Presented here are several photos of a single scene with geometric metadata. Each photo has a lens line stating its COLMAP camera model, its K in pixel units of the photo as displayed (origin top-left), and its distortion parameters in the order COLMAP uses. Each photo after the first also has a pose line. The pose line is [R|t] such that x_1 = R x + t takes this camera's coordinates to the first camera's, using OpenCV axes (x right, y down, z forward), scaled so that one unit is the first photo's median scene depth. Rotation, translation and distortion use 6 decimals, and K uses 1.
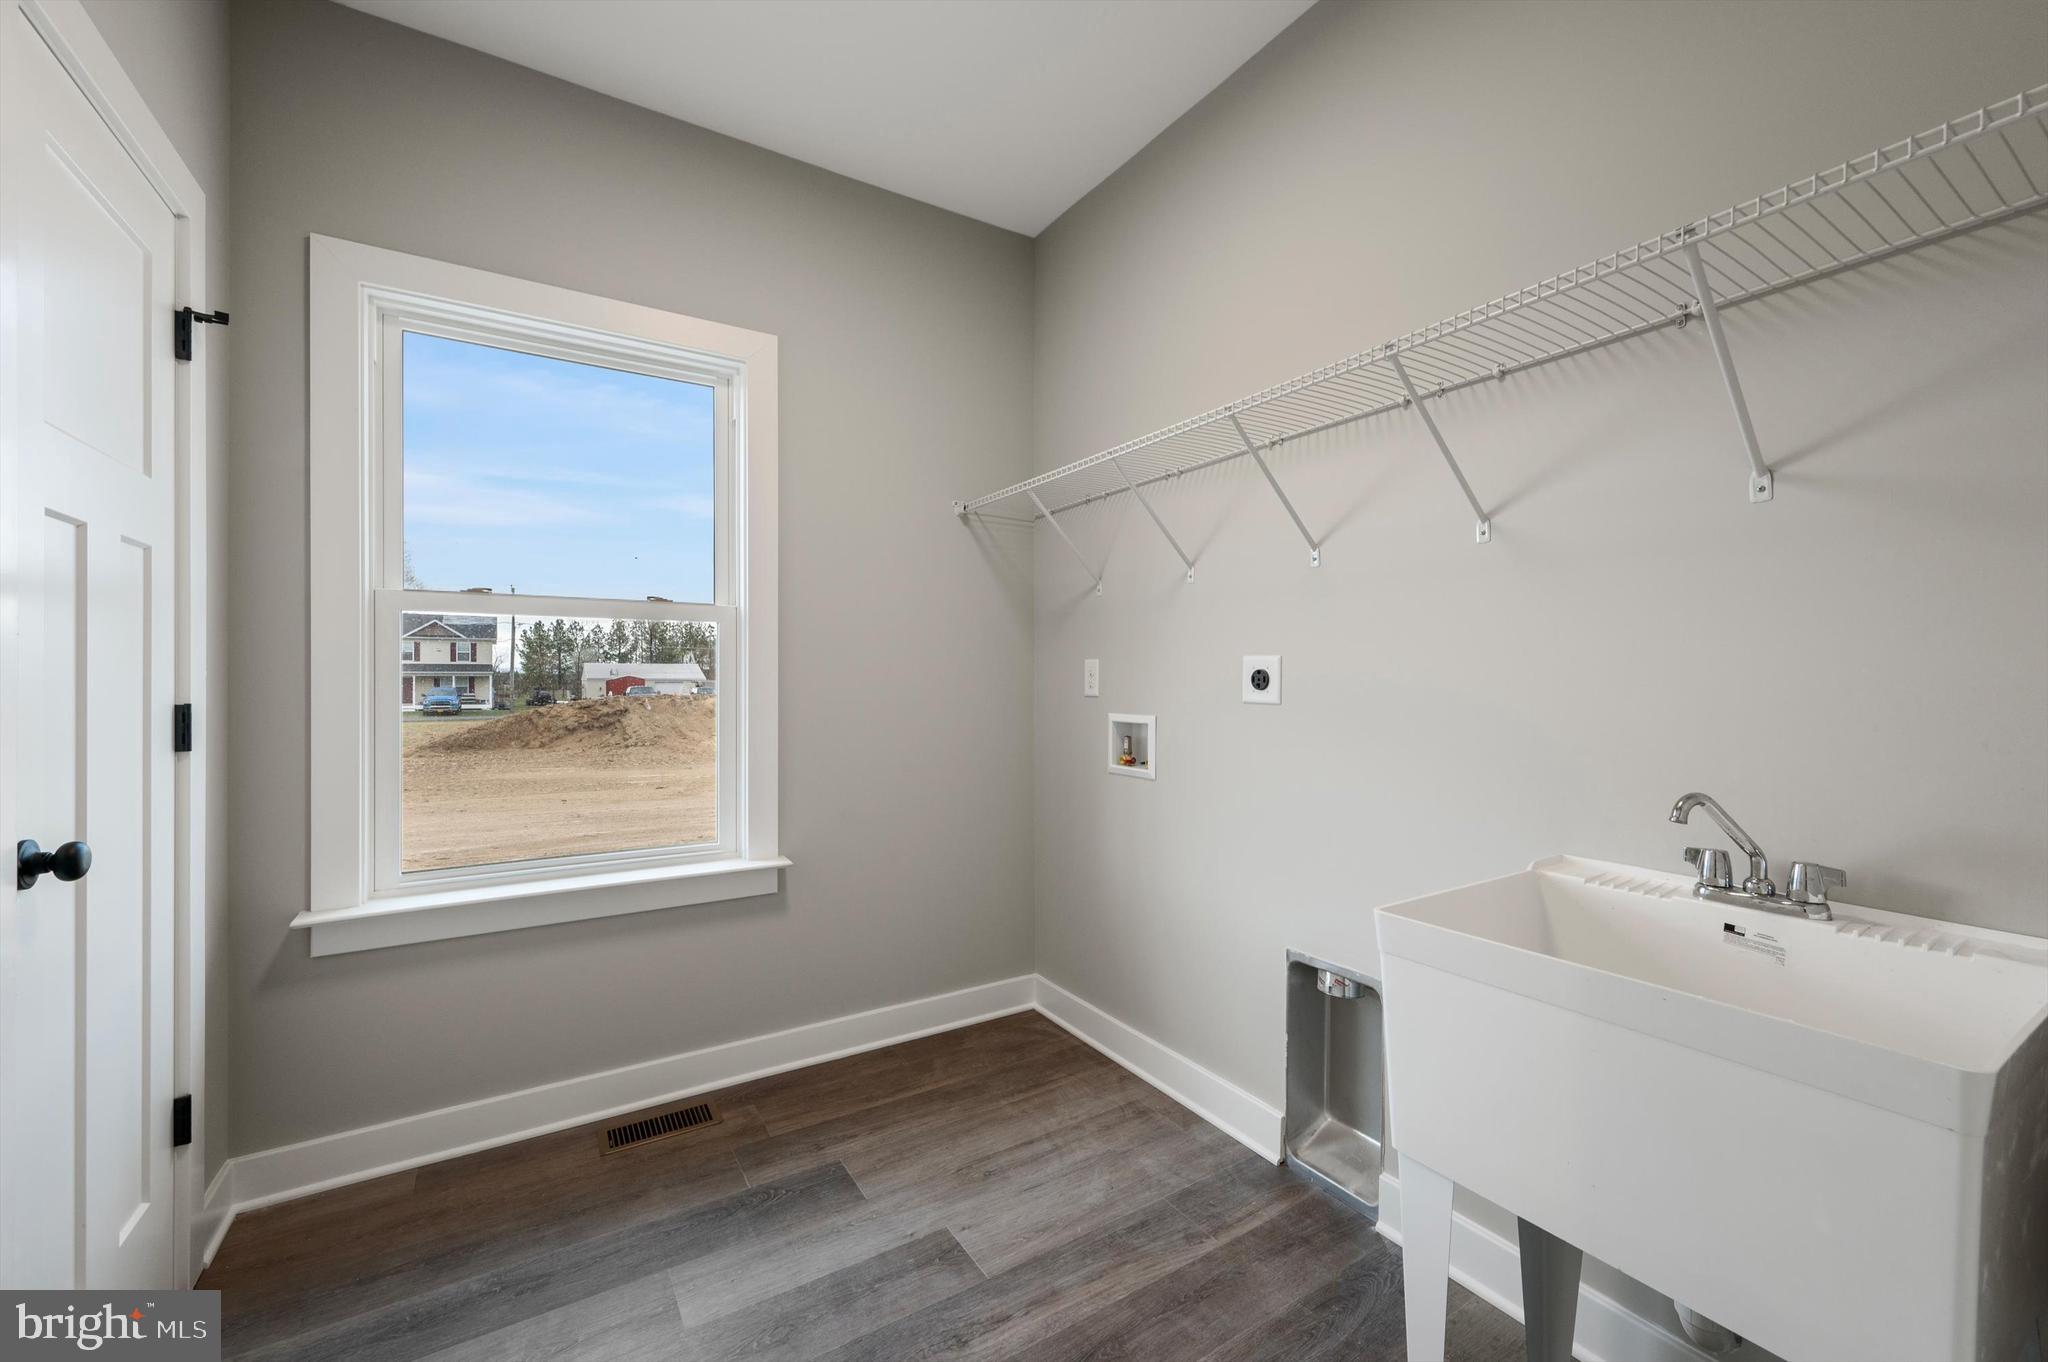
lens RADIAL K [[809.6, 0, 1018.1], [0, 809.6, 678.9], [0, 0, 1]] dist [0.003206, 0.000171]
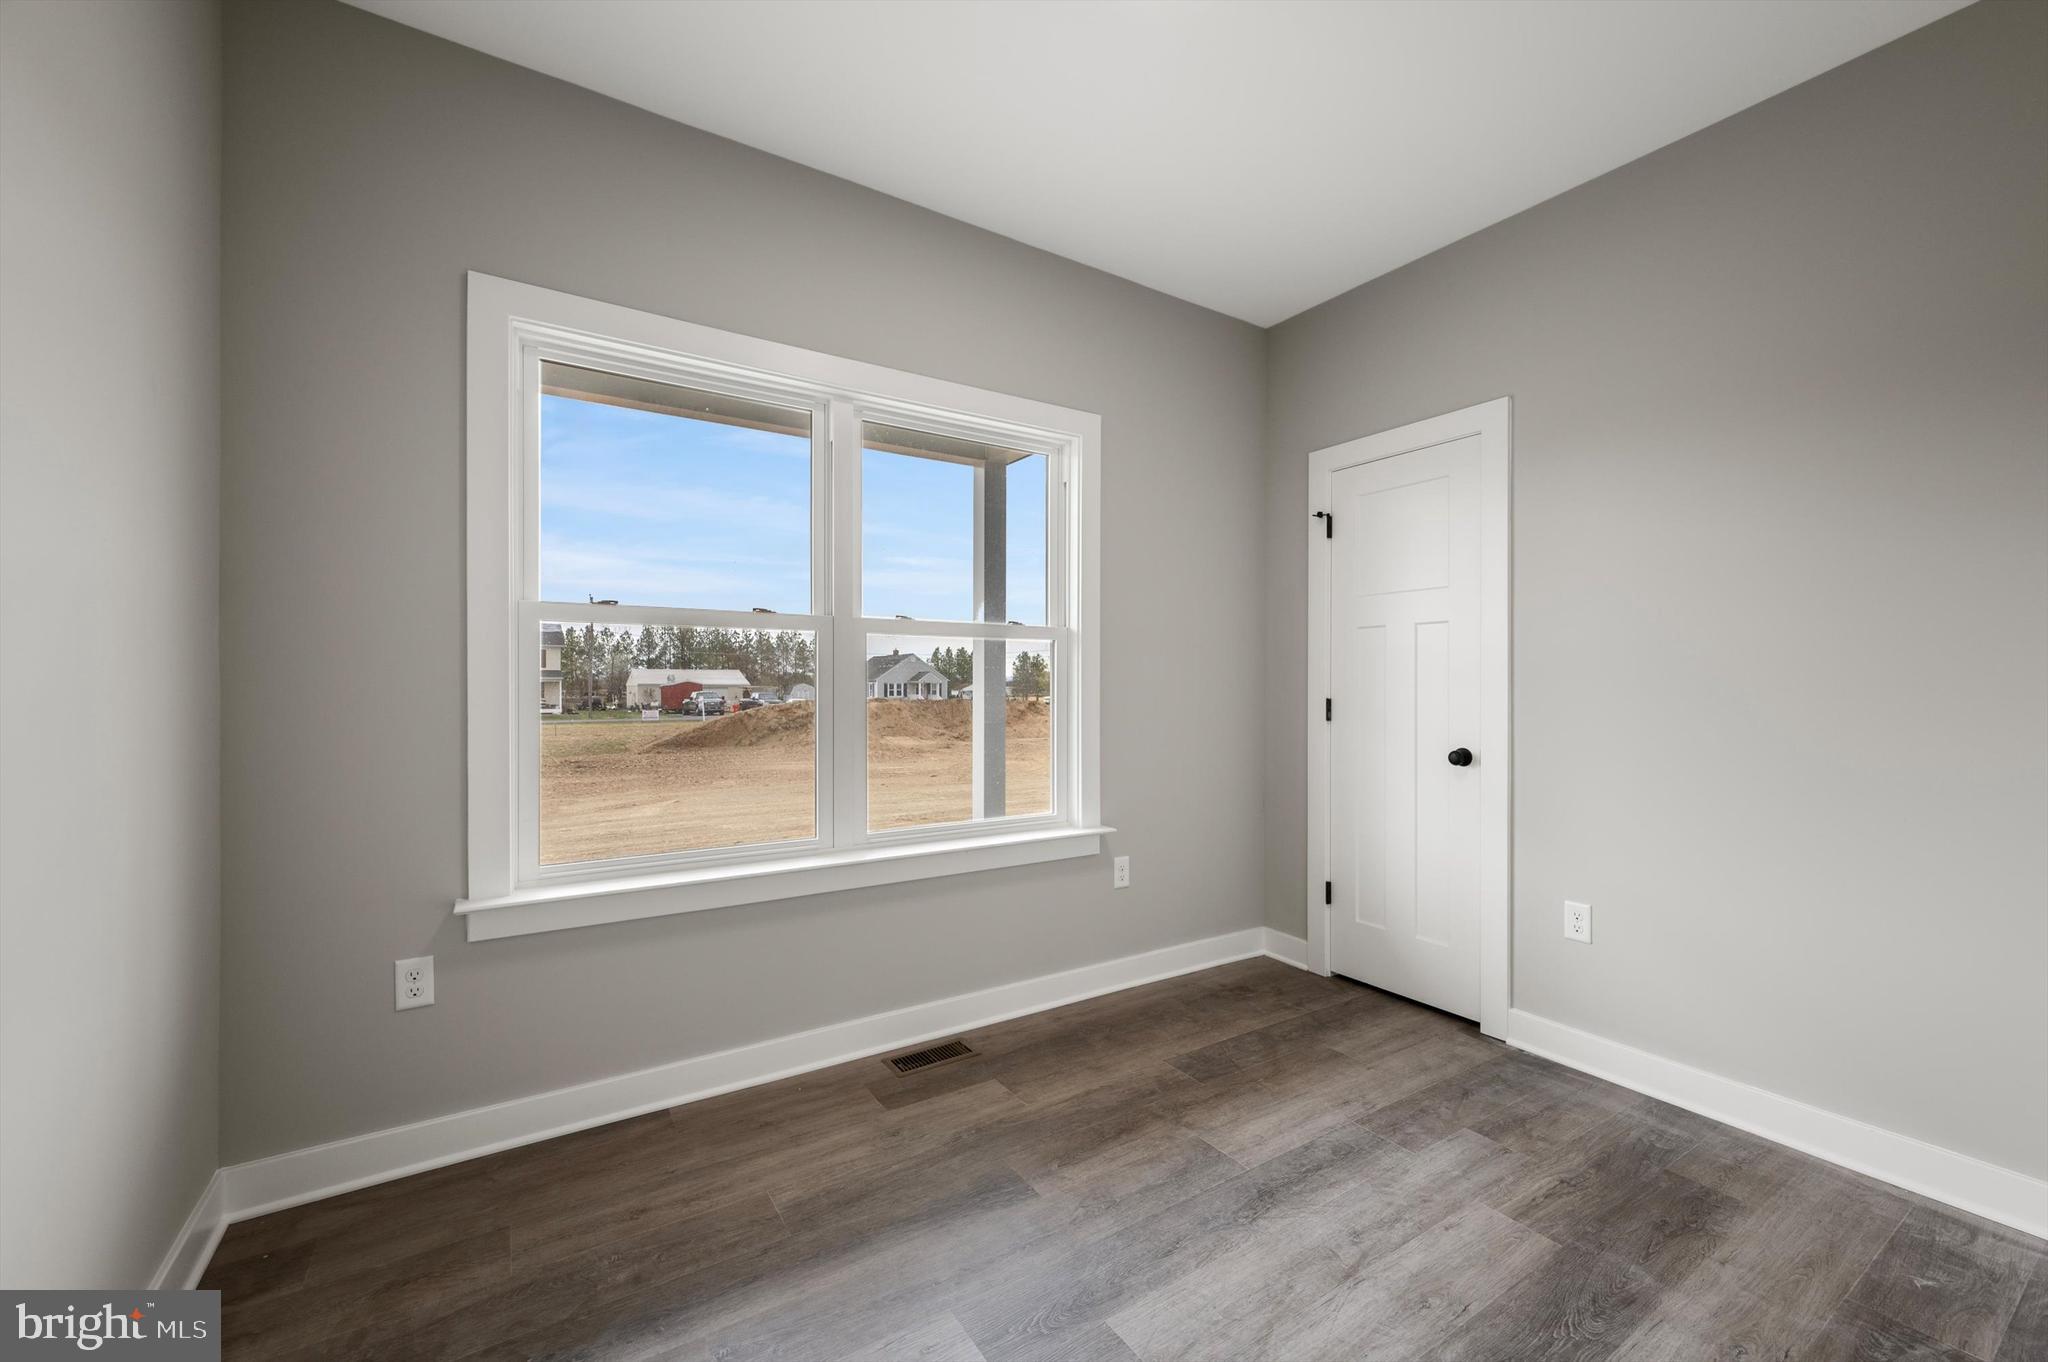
lens RADIAL K [[809.6, 0, 1026.2], [0, 809.6, 688.0], [0, 0, 1]] dist [0.003206, 0.000171]
pose [[0.999903, 0.001448, 0.013846, -0.142650], [-0.001500, 0.999992, 0.003727, -0.000388], [-0.013841, -0.003747, 0.999897, -0.088422]]
